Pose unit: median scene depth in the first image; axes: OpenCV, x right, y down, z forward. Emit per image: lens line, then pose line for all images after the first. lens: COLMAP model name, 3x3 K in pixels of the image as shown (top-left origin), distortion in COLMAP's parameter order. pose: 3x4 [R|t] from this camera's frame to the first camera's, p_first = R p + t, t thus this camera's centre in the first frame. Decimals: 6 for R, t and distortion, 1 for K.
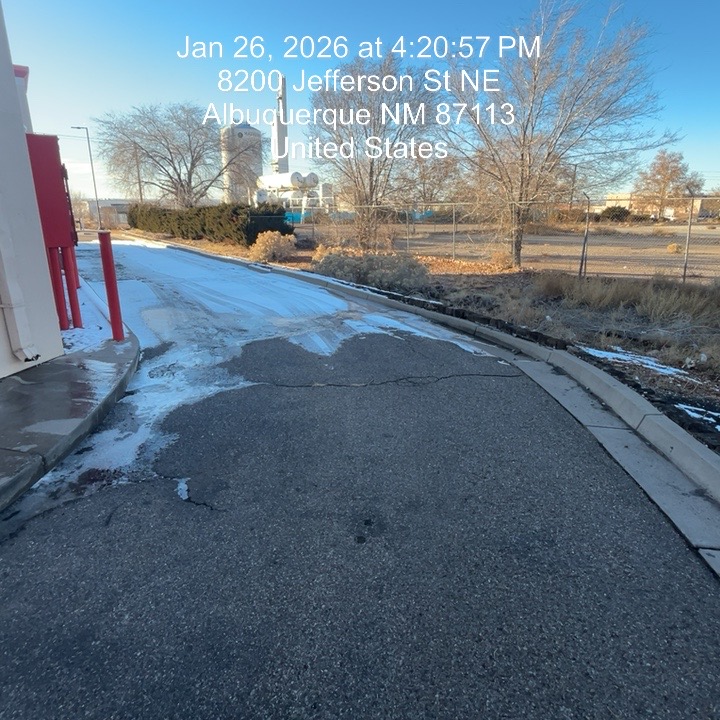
lens RADIAL K [[495.5, 0, 360.0], [0, 495.5, 360.0], [0, 0, 1]] dist [-0.012308, 0.008545]
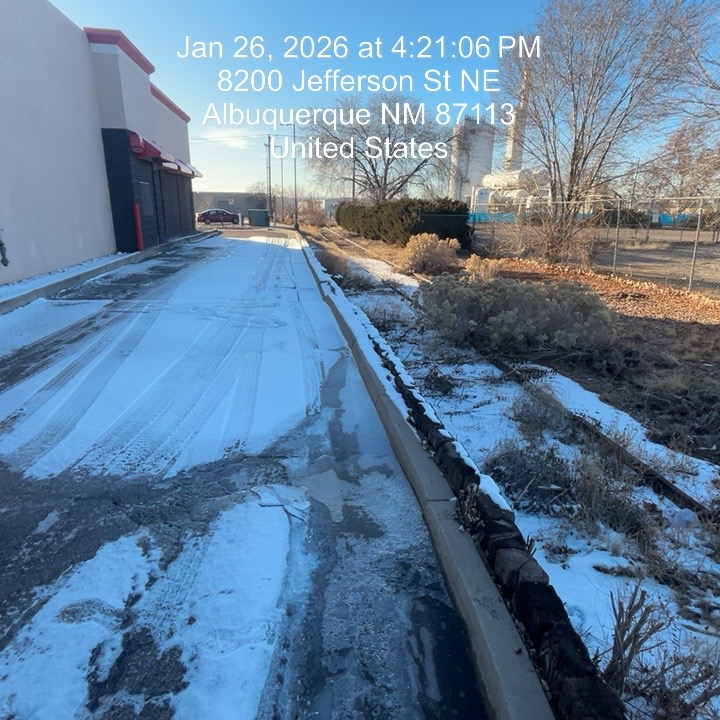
lens RADIAL K [[495.5, 0, 360.0], [0, 495.5, 360.0], [0, 0, 1]] dist [-0.012308, 0.008545]
pose [[0.903499, 0.134034, -0.407093, 0.053062], [-0.134293, 0.990544, 0.028084, -0.053263], [0.407007, 0.029296, 0.912955, 0.190241]]
